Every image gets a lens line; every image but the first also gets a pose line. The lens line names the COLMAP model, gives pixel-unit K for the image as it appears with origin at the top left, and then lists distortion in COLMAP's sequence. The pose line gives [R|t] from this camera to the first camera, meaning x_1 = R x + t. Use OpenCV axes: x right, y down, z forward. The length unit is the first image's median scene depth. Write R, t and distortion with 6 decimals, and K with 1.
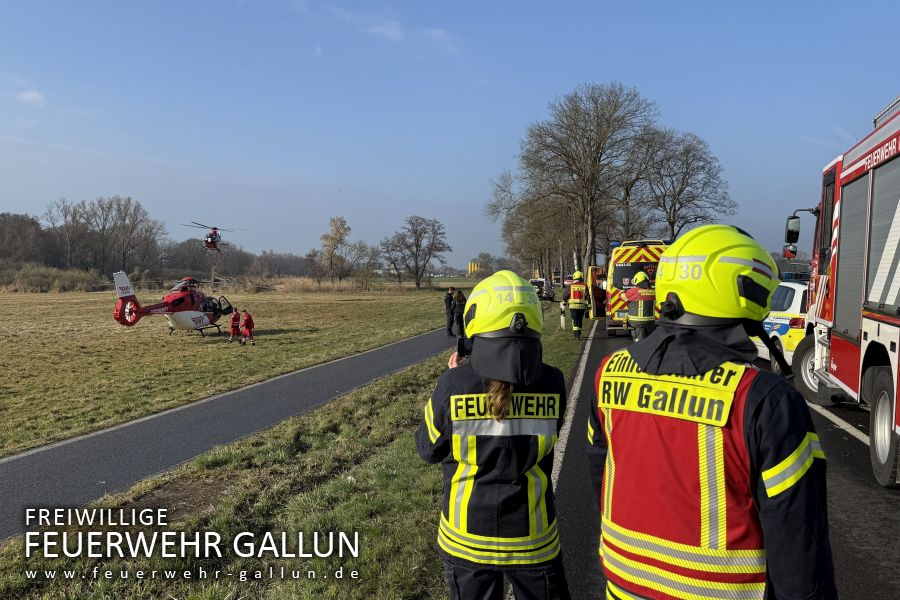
lens RADIAL K [[791.2, 0, 412.6], [0, 791.2, 304.5], [0, 0, 1]] dist [0.102330, -0.112160]
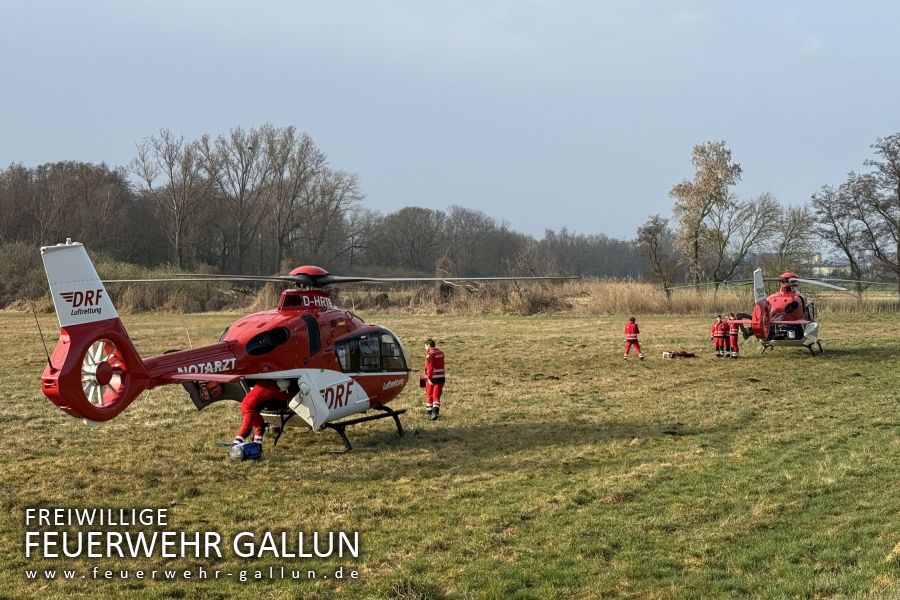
lens RADIAL K [[1372.7, 0, 450.0], [0, 1372.7, 300.0], [0, 0, 1]] dist [0.149253, 0.066753]
pose [[0.966177, -0.001782, -0.257874, -0.035961], [-0.004874, 0.999671, -0.025171, -0.002803], [0.257834, 0.025576, 0.965851, 0.217009]]
